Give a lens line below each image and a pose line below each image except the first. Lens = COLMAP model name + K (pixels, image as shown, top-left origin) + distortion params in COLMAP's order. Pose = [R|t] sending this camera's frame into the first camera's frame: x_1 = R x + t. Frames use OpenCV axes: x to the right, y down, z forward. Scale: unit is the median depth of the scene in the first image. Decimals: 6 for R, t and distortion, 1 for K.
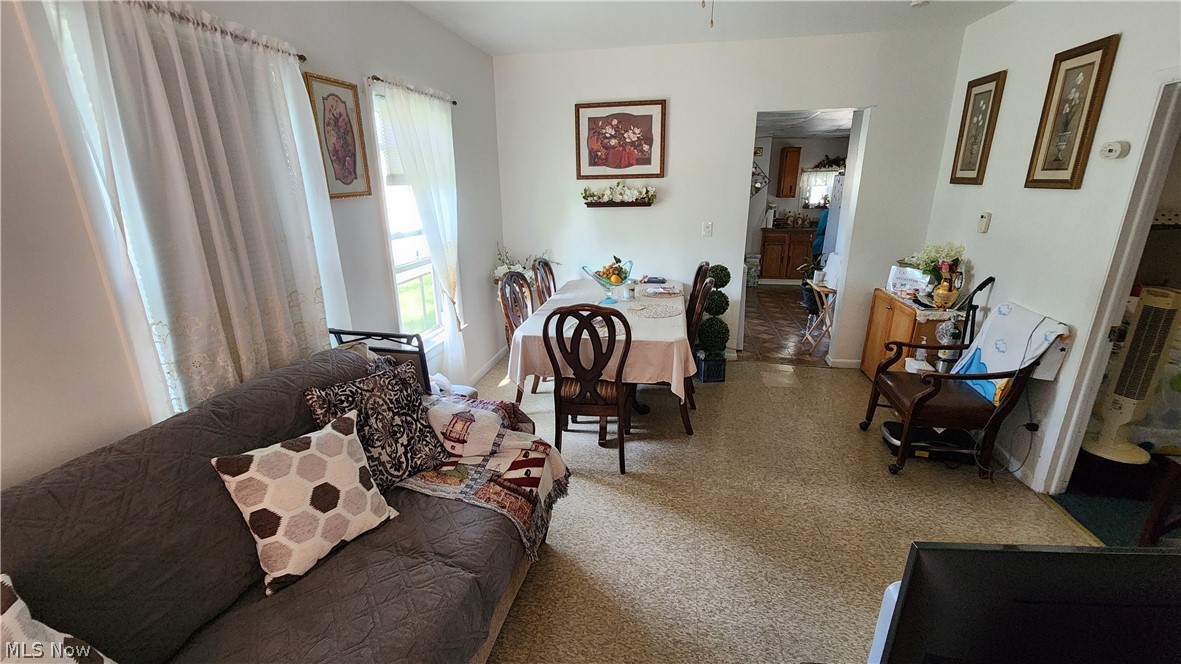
lens RADIAL K [[481.3, 0, 592.1], [0, 481.3, 329.4], [0, 0, 1]] dist [-0.000657, -0.000004]
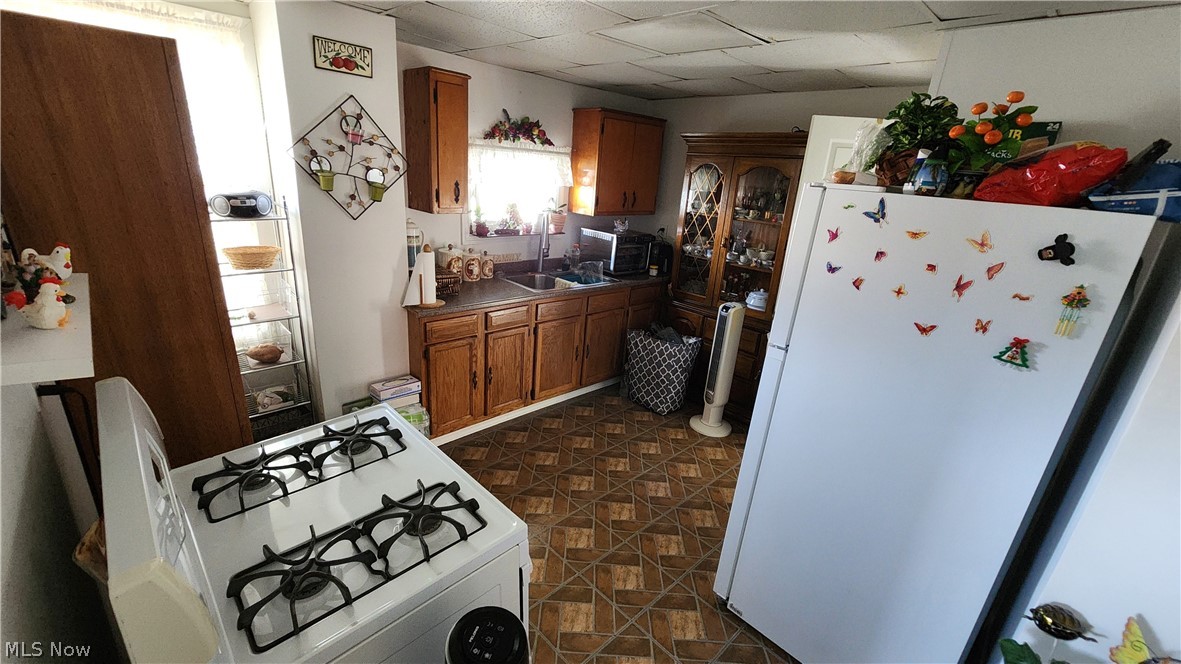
lens RADIAL K [[481.3, 0, 590.1], [0, 481.3, 328.2], [0, 0, 1]] dist [-0.000657, -0.000004]
pose [[0.574822, -0.207811, 0.791451, 0.158549], [0.162364, 0.976949, 0.138594, -0.222111], [-0.802008, 0.048836, 0.595313, 0.702081]]
